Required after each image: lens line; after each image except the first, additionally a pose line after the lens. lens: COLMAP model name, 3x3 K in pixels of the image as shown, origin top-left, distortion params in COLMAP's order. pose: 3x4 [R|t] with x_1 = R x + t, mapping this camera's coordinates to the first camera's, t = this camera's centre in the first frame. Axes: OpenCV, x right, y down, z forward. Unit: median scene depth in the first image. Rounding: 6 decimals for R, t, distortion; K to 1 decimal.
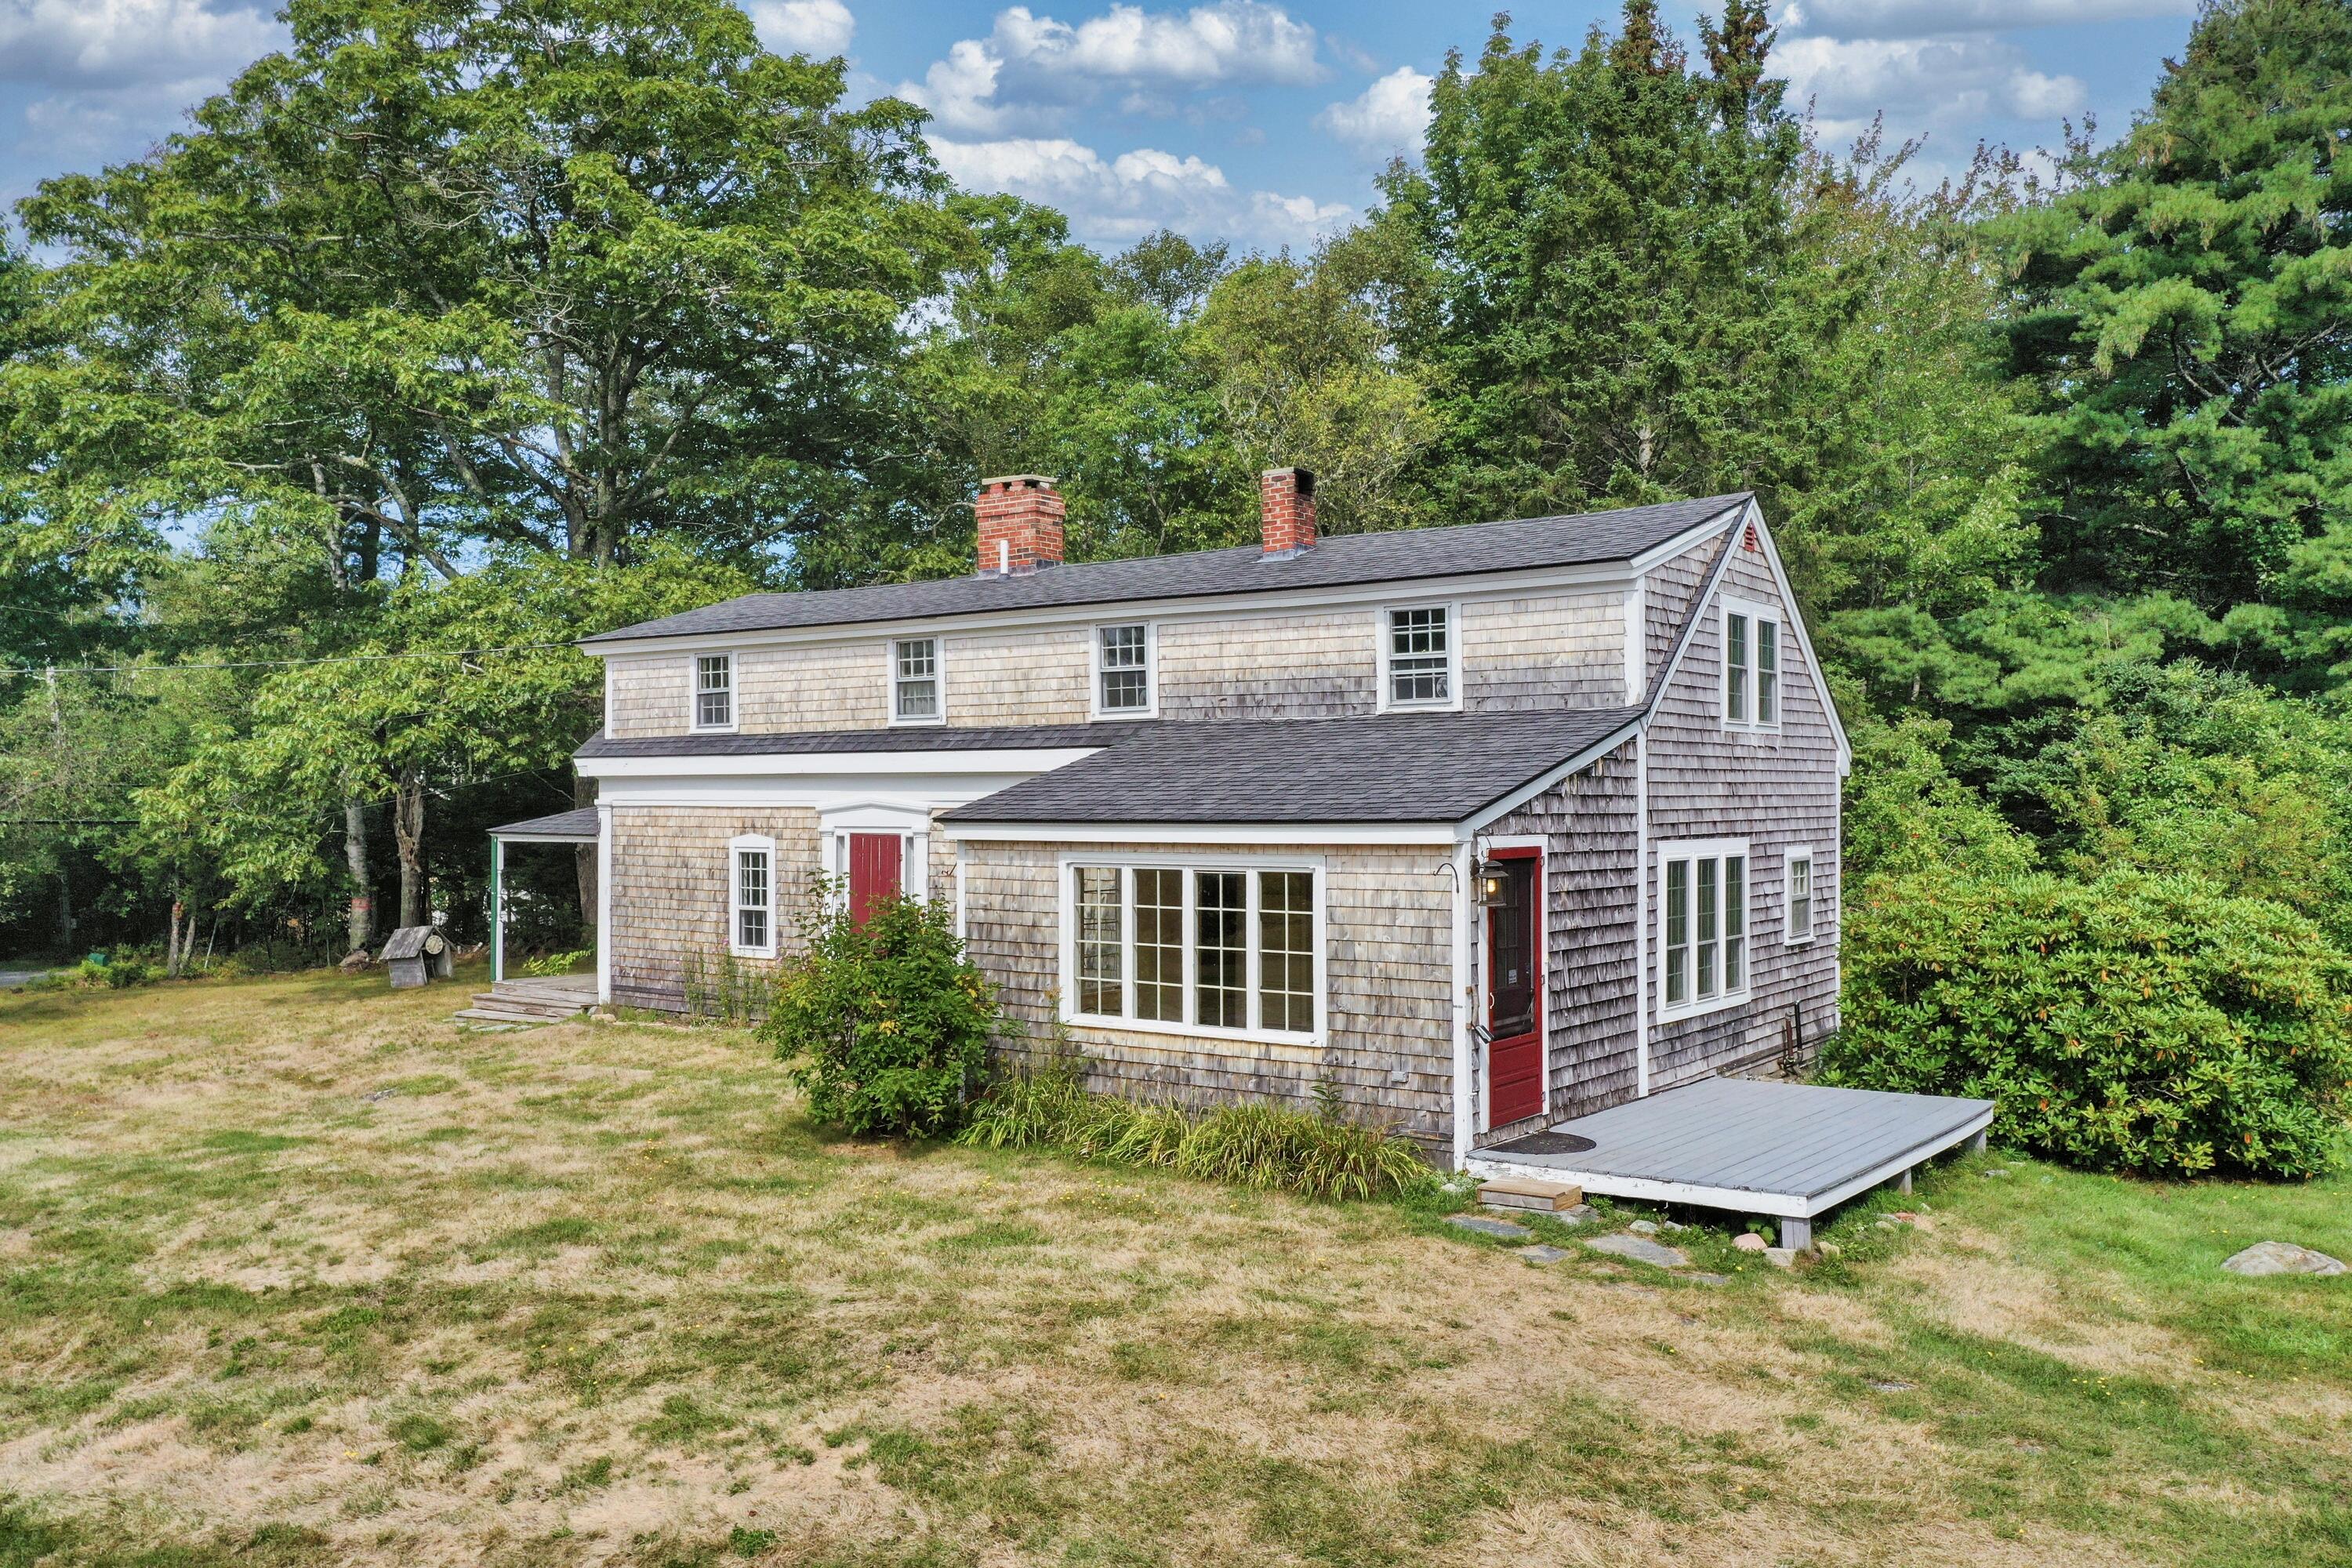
lens RADIAL K [[1856.1, 0, 1183.1], [0, 1856.1, 777.8], [0, 0, 1]] dist [-0.008257, -0.002838]
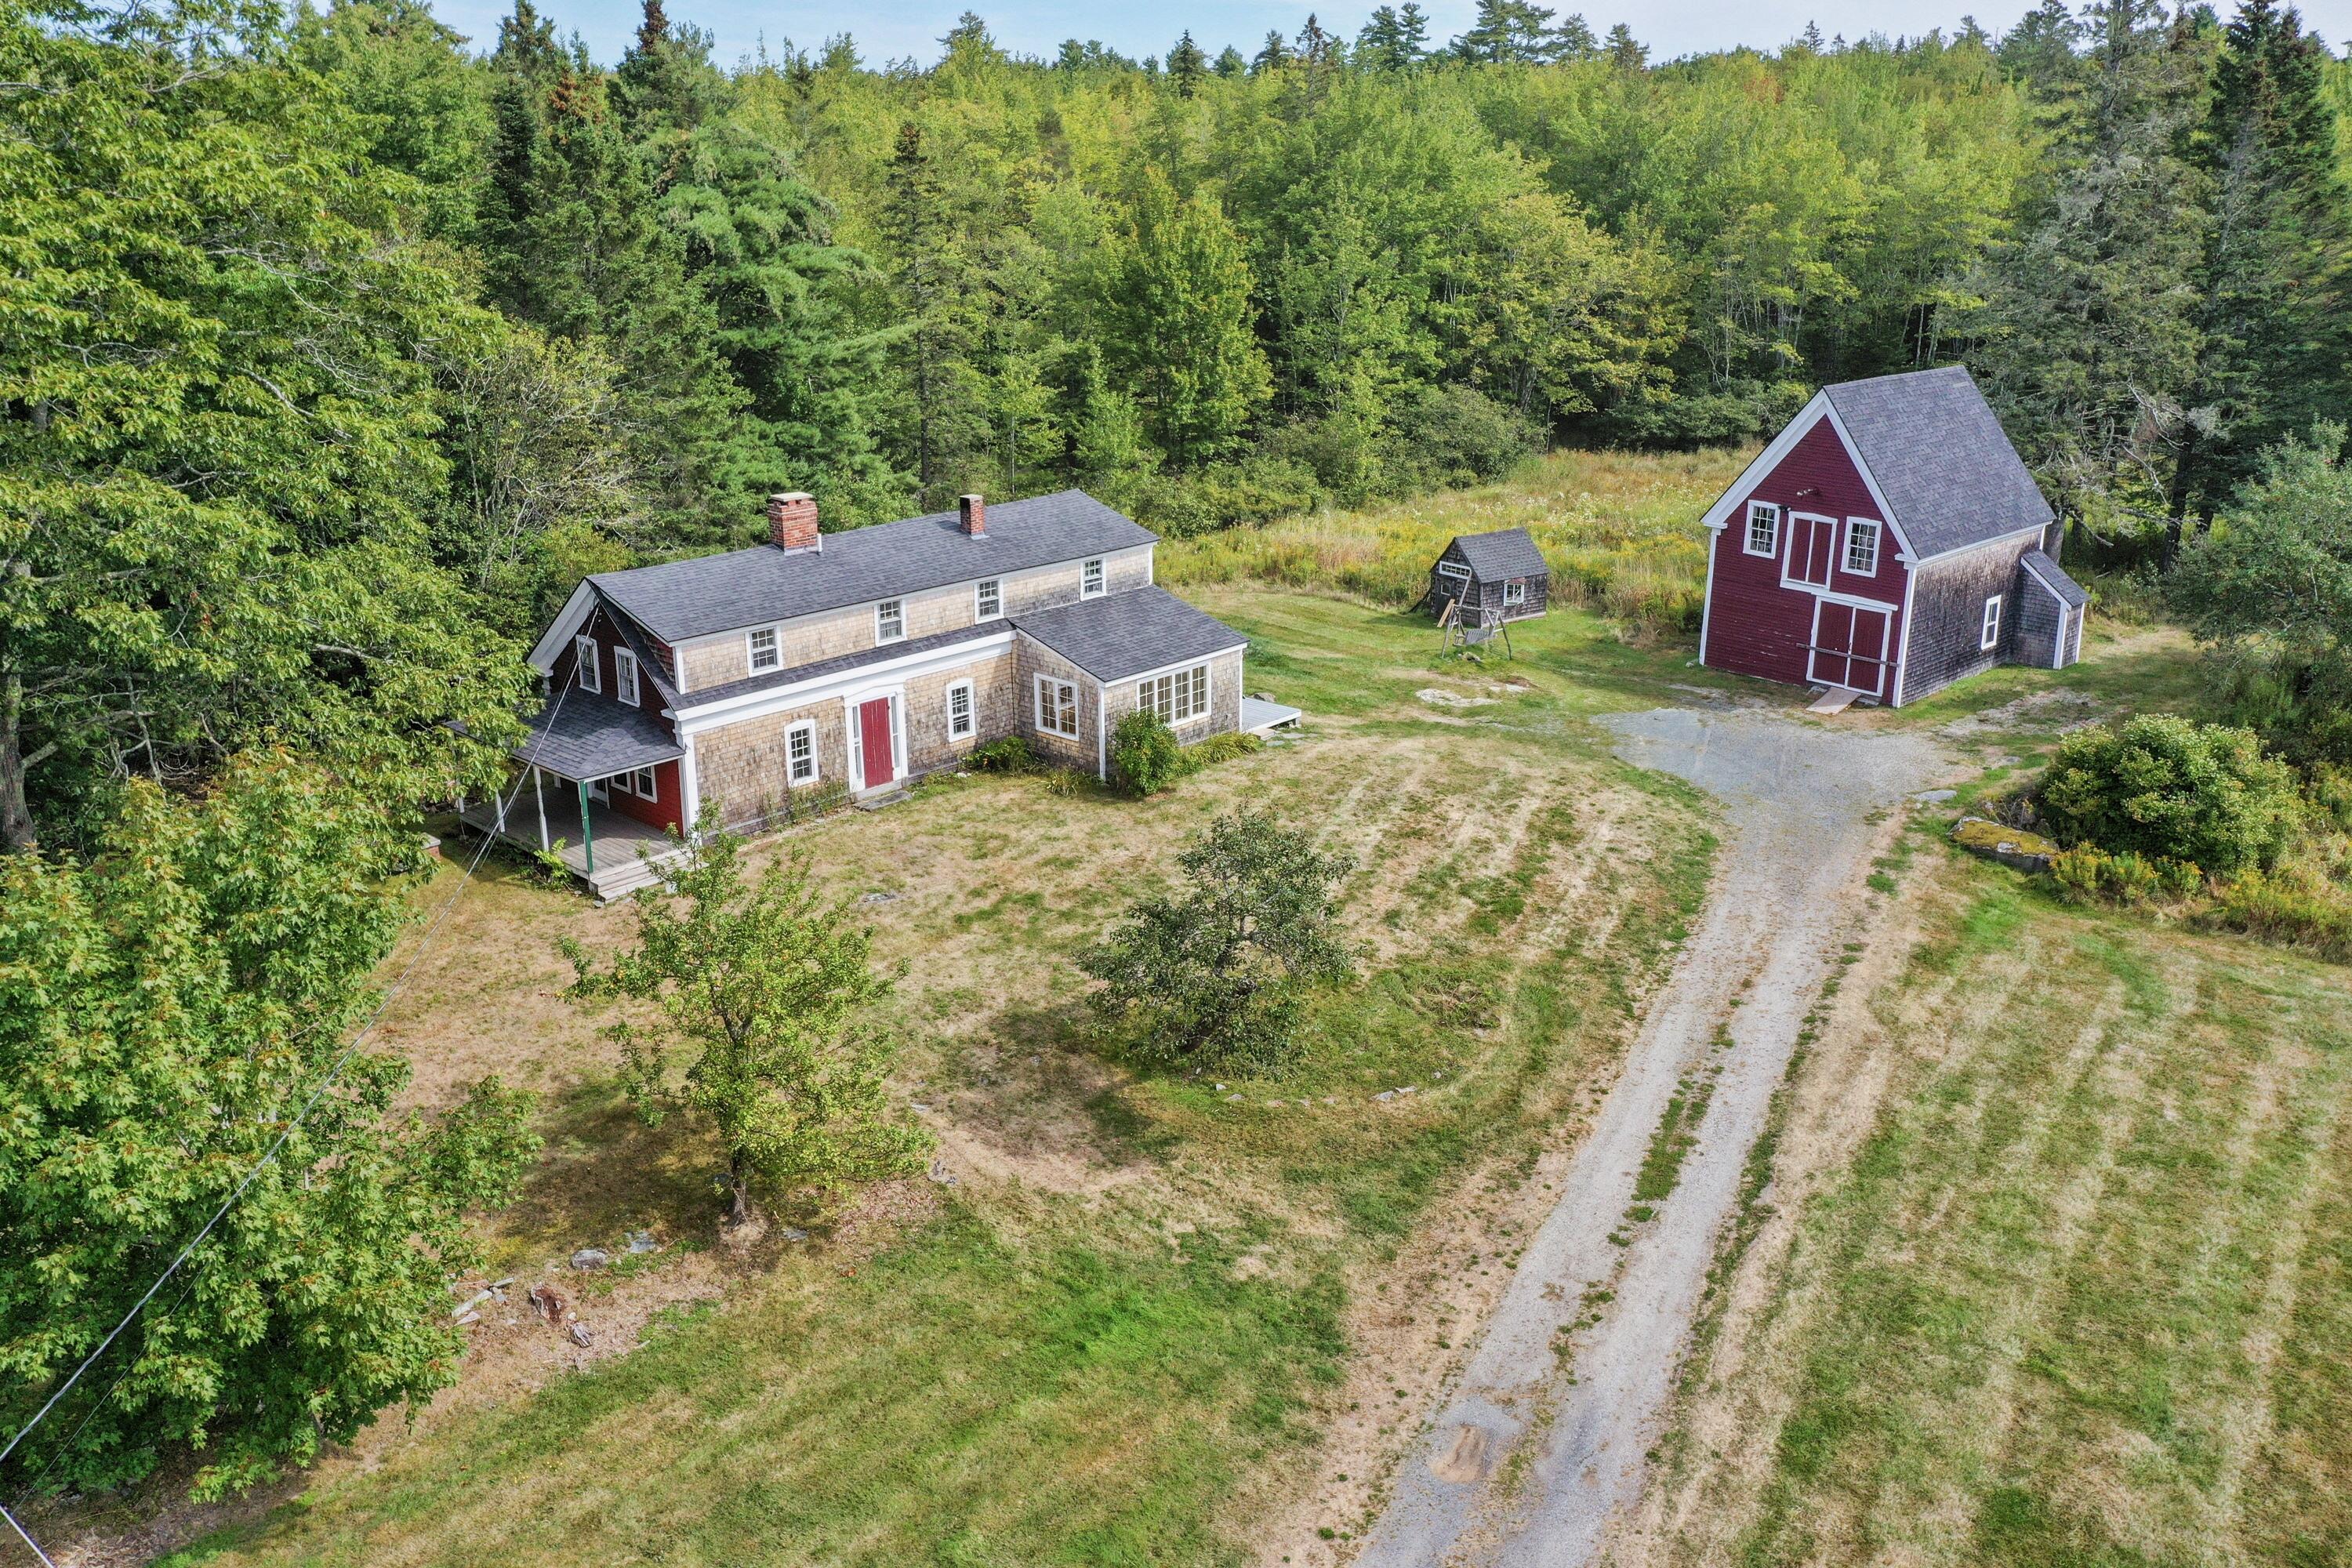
lens RADIAL K [[1870.0, 0, 1176.0], [0, 1870.0, 784.0], [0, 0, 1]] dist [-0.002768, -0.000911]
pose [[0.124129, -0.321329, 0.938797, -2.019451], [-0.010098, 0.945656, 0.325012, -0.535207], [-0.992215, -0.049824, 0.114138, 0.436527]]
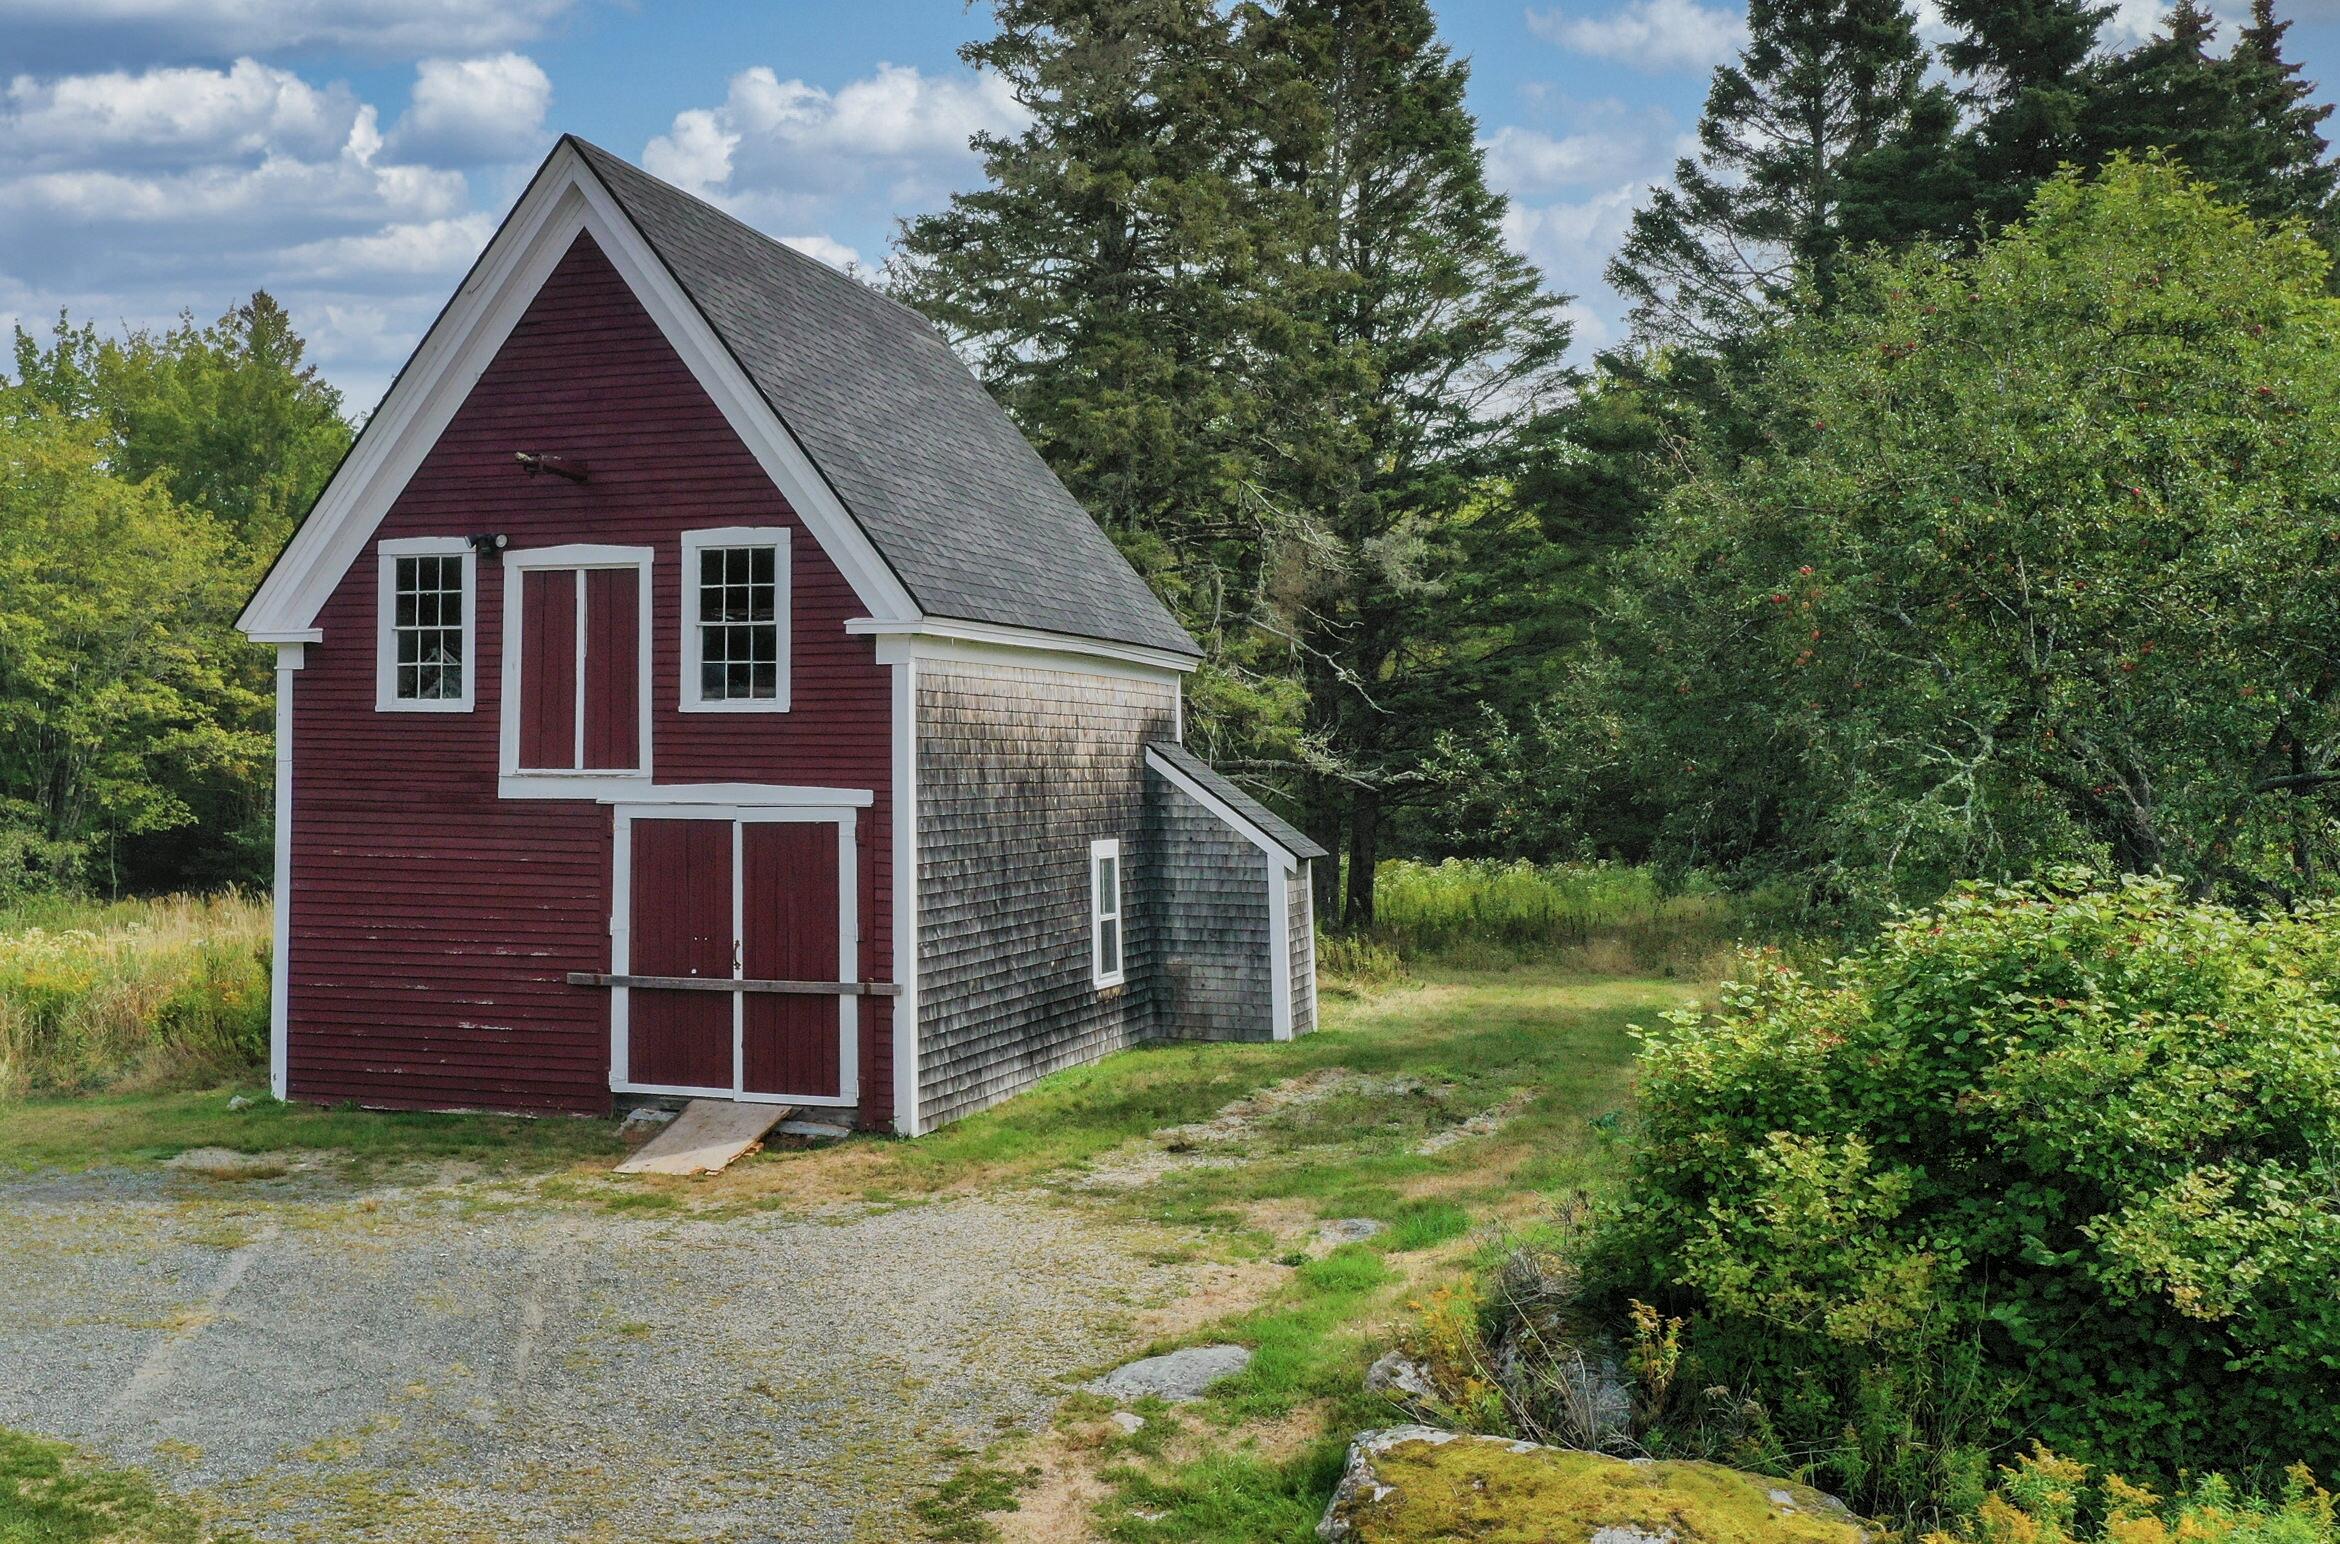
lens RADIAL K [[2402.0, 0, 955.0], [0, 2402.0, 766.9], [0, 0, 1]] dist [-0.001697, -0.007093]
pose [[-0.326719, 0.004577, 0.945111, -0.521459], [-0.012914, 0.999873, -0.009306, -0.001710], [-0.945033, -0.015246, -0.326618, 0.088323]]
